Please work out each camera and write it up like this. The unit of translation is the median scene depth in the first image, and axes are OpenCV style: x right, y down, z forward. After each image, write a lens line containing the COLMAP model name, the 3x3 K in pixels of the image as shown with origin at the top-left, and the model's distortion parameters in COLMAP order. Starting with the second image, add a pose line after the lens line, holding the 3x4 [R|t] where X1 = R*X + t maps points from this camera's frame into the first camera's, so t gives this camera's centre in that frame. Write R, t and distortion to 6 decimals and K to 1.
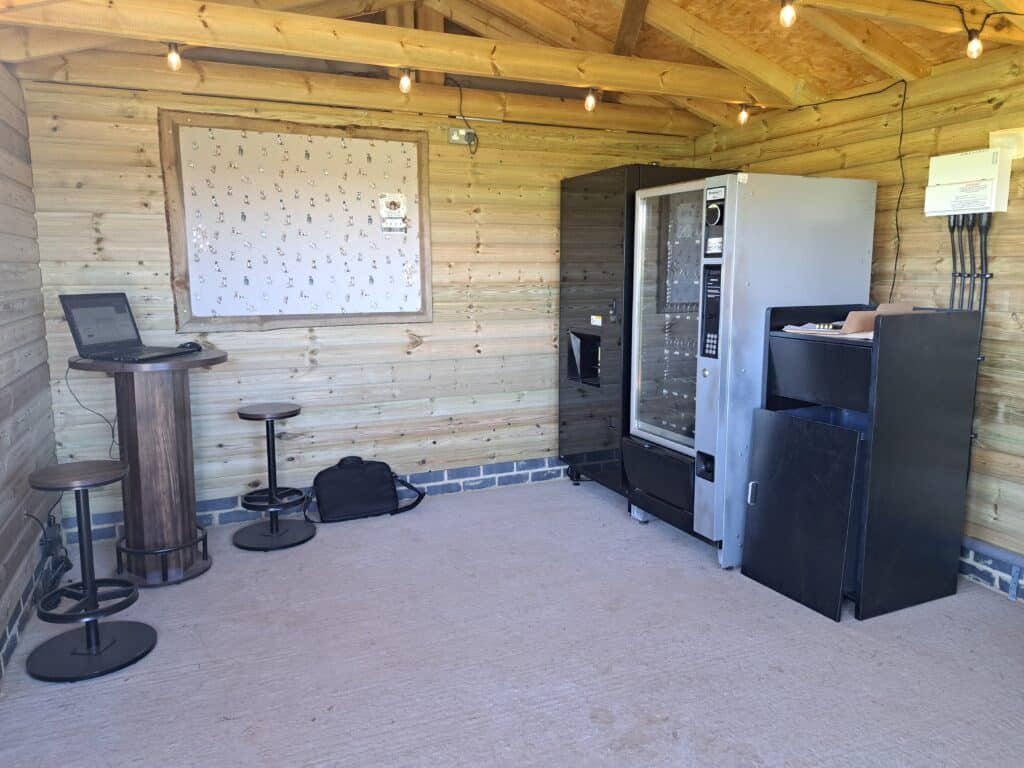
lens RADIAL K [[725.6, 0, 512.0], [0, 725.6, 384.0], [0, 0, 1]] dist [-0.000156, 0.000632]
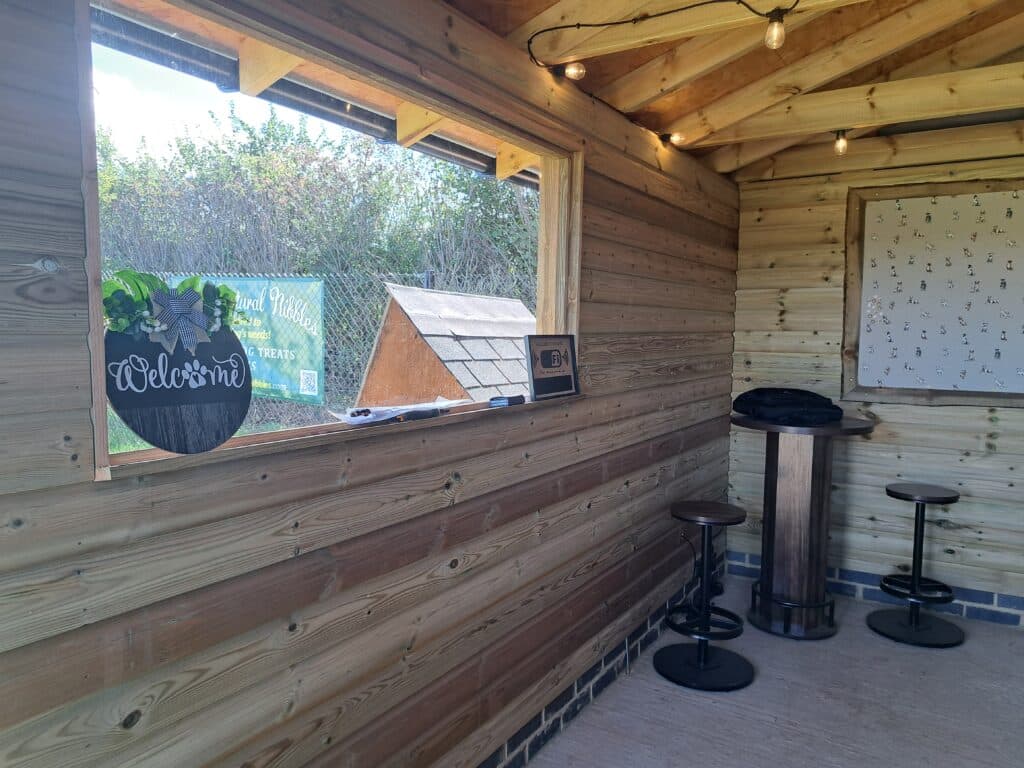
lens RADIAL K [[730.0, 0, 512.1], [0, 730.0, 392.8], [0, 0, 1]] dist [-0.001079, -0.008162]
pose [[0.561219, 0.077160, -0.824063, 0.132385], [-0.139630, 0.990201, -0.002378, -0.013925], [0.815804, 0.116398, 0.566493, 0.034337]]
